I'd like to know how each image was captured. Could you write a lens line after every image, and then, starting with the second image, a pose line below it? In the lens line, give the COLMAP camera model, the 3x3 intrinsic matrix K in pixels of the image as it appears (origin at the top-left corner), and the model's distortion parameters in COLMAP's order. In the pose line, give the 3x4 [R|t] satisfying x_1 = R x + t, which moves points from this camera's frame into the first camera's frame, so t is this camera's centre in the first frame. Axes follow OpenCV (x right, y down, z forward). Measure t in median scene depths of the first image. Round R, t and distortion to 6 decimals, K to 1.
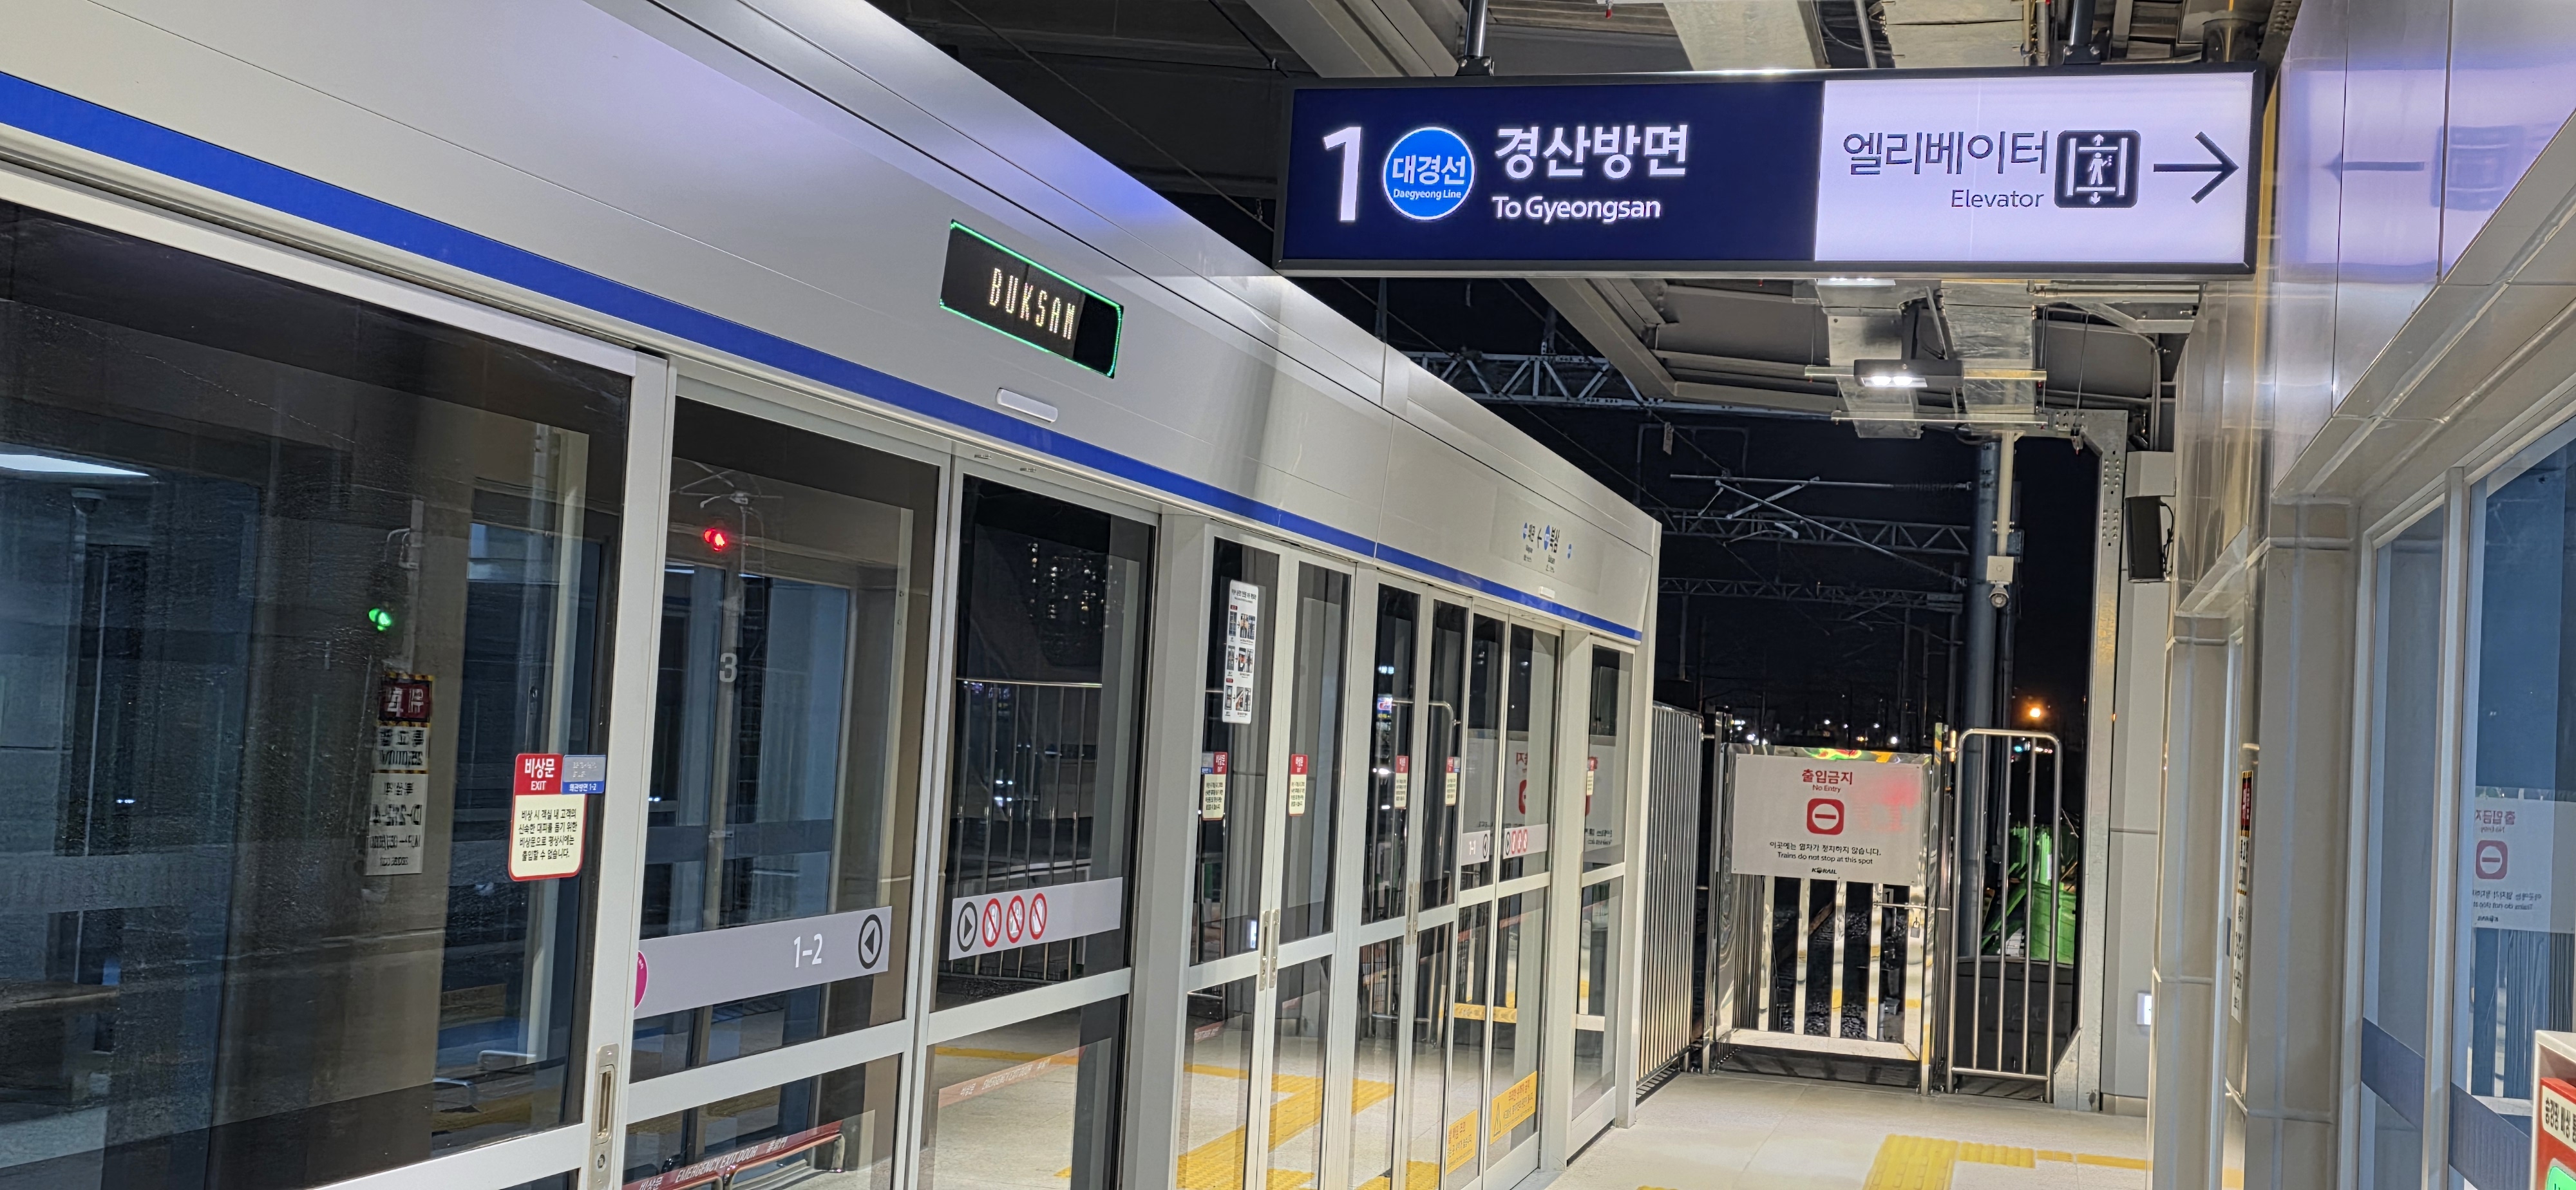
lens RADIAL K [[2511.2, 0, 1285.5], [0, 2511.2, 628.5], [0, 0, 1]] dist [0.184244, -0.556316]
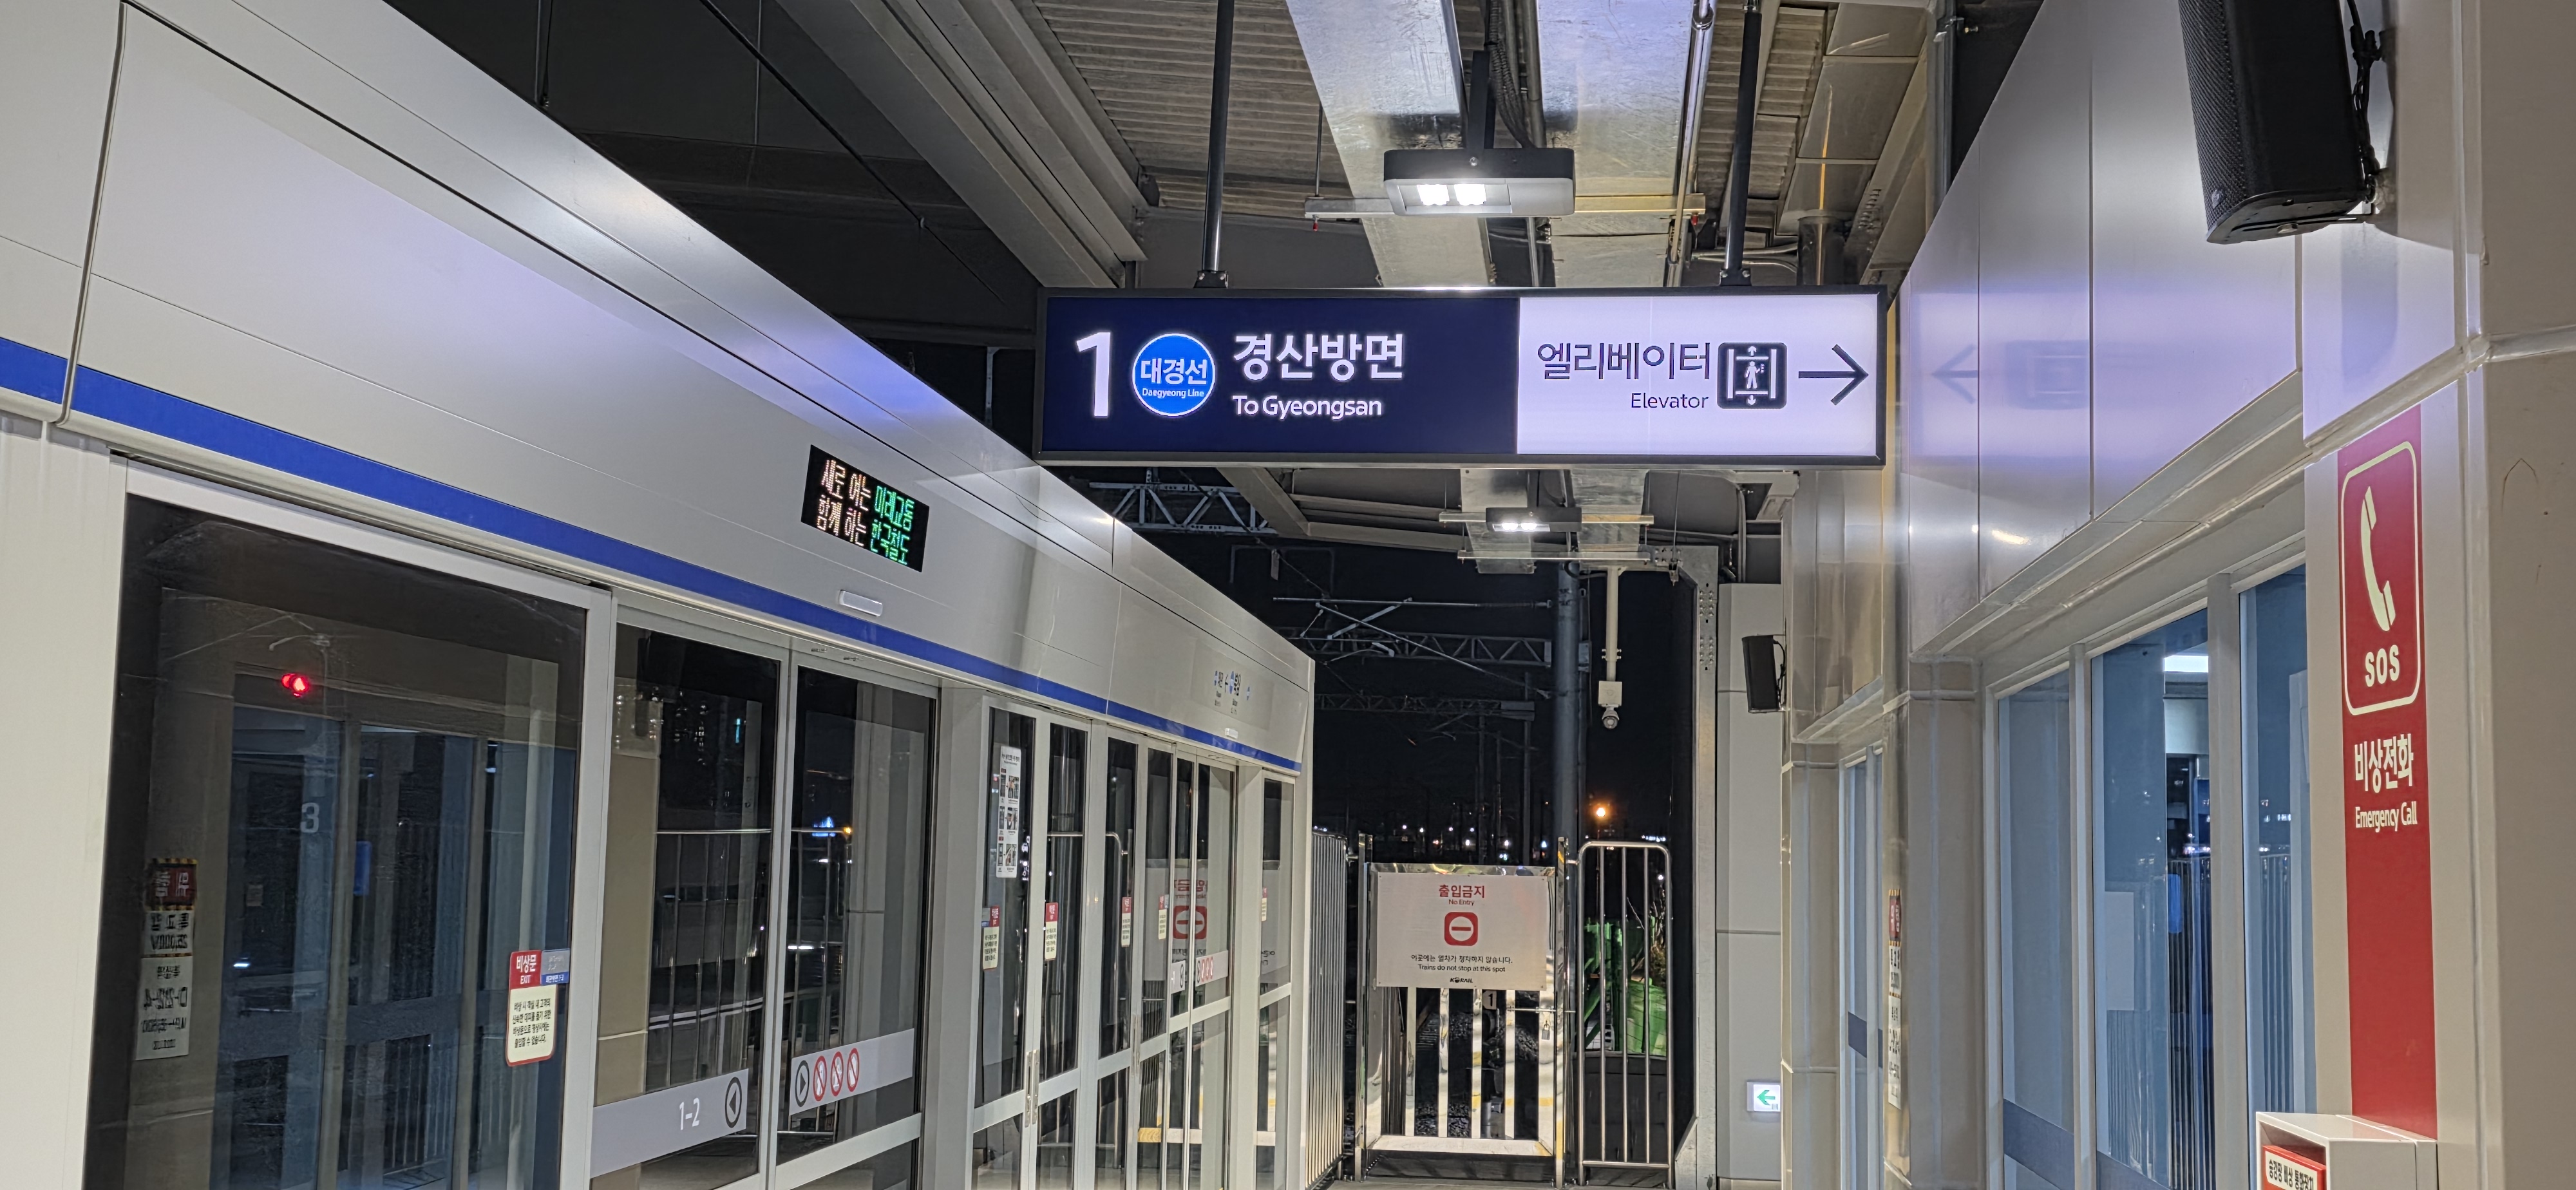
lens RADIAL K [[2511.2, 0, 1285.5], [0, 2511.2, 628.5], [0, 0, 1]] dist [0.184244, -0.556316]
pose [[0.985947, -0.020752, 0.165763, -0.081208], [0.028357, 0.998645, -0.043640, -0.019063], [-0.164633, 0.047727, 0.985200, -0.093677]]
